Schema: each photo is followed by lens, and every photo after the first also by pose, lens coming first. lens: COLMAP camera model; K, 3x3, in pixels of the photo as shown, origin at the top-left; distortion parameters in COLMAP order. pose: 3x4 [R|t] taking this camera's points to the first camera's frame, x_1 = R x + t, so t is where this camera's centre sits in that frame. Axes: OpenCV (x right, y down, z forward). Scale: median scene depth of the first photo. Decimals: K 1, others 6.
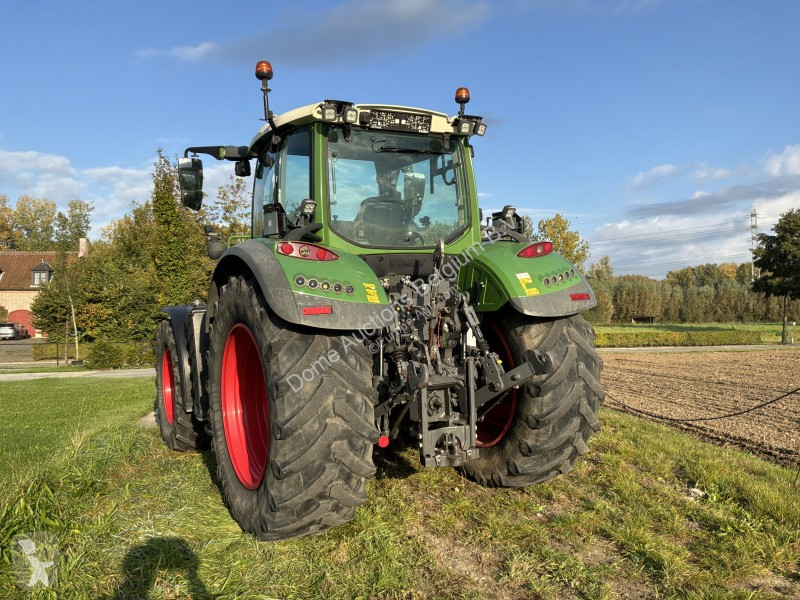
lens RADIAL K [[695.1, 0, 407.2], [0, 695.1, 271.1], [0, 0, 1]] dist [0.069979, -0.131155]
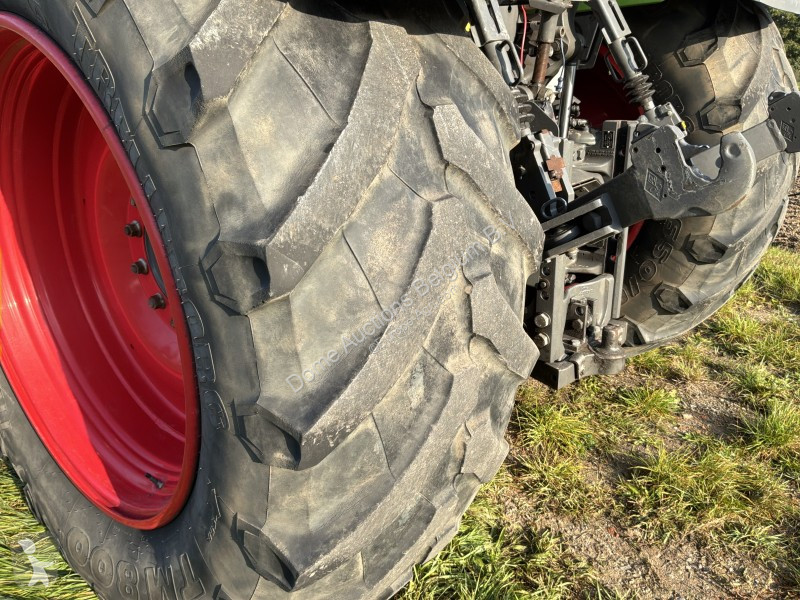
lens RADIAL K [[695.1, 0, 420.7], [0, 695.1, 301.0], [0, 0, 1]] dist [0.069979, -0.131155]
pose [[0.935694, -0.113028, 0.334218, -0.169734], [-0.012948, 0.935656, 0.352677, 0.079628], [-0.352575, -0.334325, 0.874024, 0.629757]]
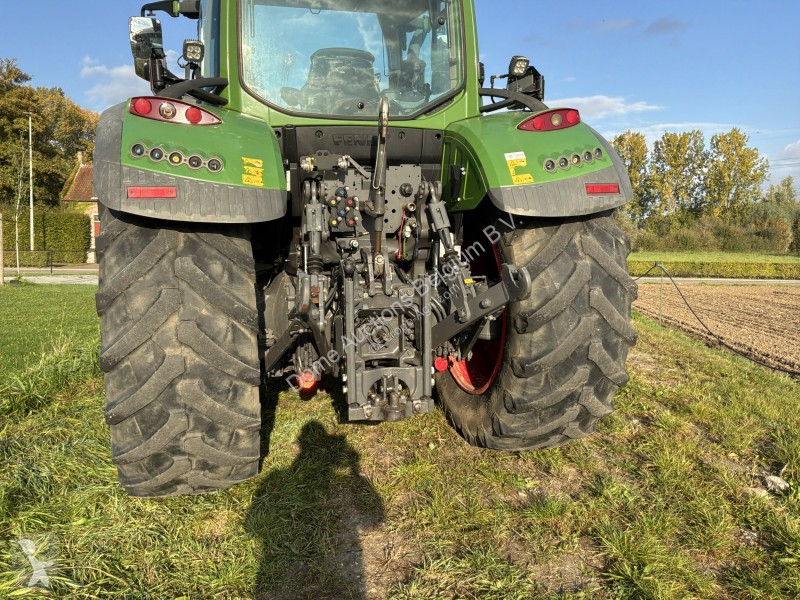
lens RADIAL K [[695.1, 0, 409.6], [0, 695.1, 290.9], [0, 0, 1]] dist [0.069979, -0.131155]
pose [[0.975021, 0.044345, -0.217641, 0.220929], [-0.013585, 0.989939, 0.140841, 0.042236], [0.221697, -0.134367, 0.965814, 0.307902]]
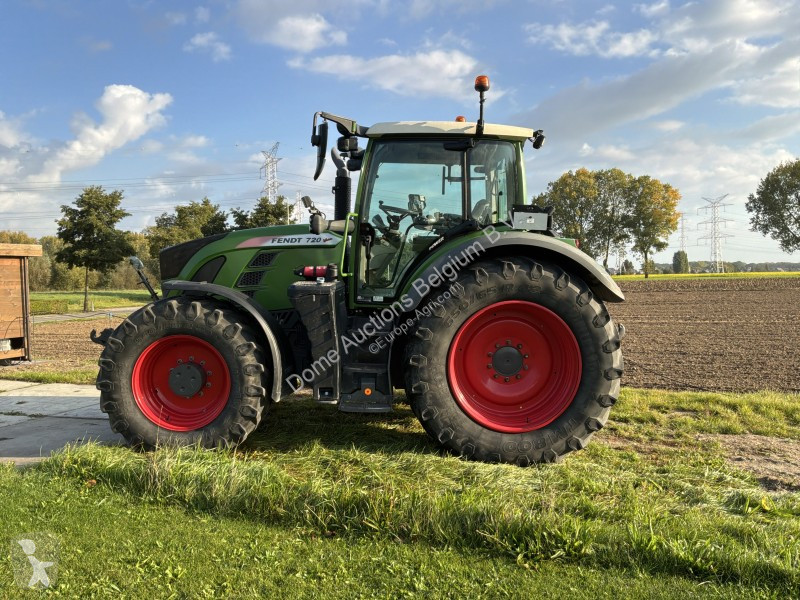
lens RADIAL K [[695.1, 0, 401.9], [0, 695.1, 291.4], [0, 0, 1]] dist [0.069979, -0.131155]
pose [[0.447552, -0.009736, 0.894205, -1.348155], [-0.057315, 0.997573, 0.039548, 0.020129], [-0.892419, -0.068951, 0.445908, 0.605064]]
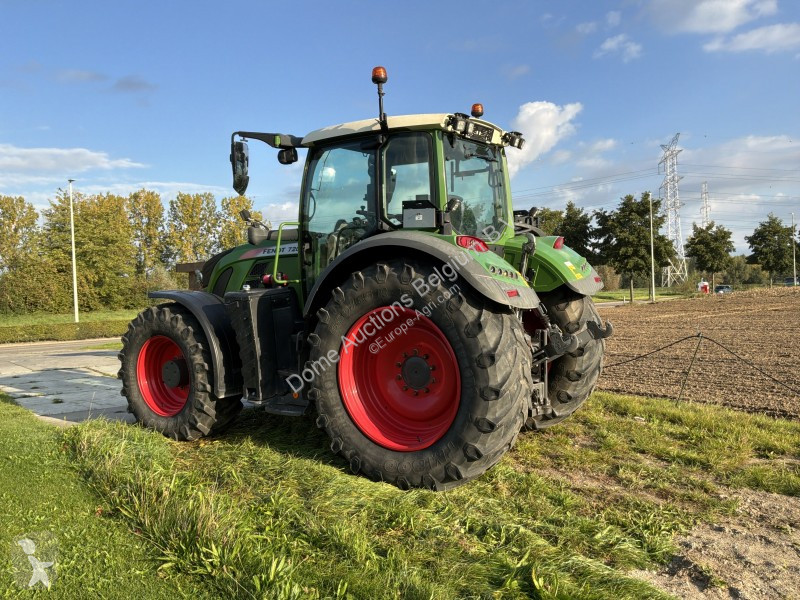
lens RADIAL K [[695.1, 0, 408.5], [0, 695.1, 279.3], [0, 0, 1]] dist [0.069979, -0.131155]
pose [[0.877262, -0.008285, 0.479940, -0.714109], [-0.012697, 0.999101, 0.040455, -0.013418], [-0.479844, -0.041583, 0.876368, 0.010572]]
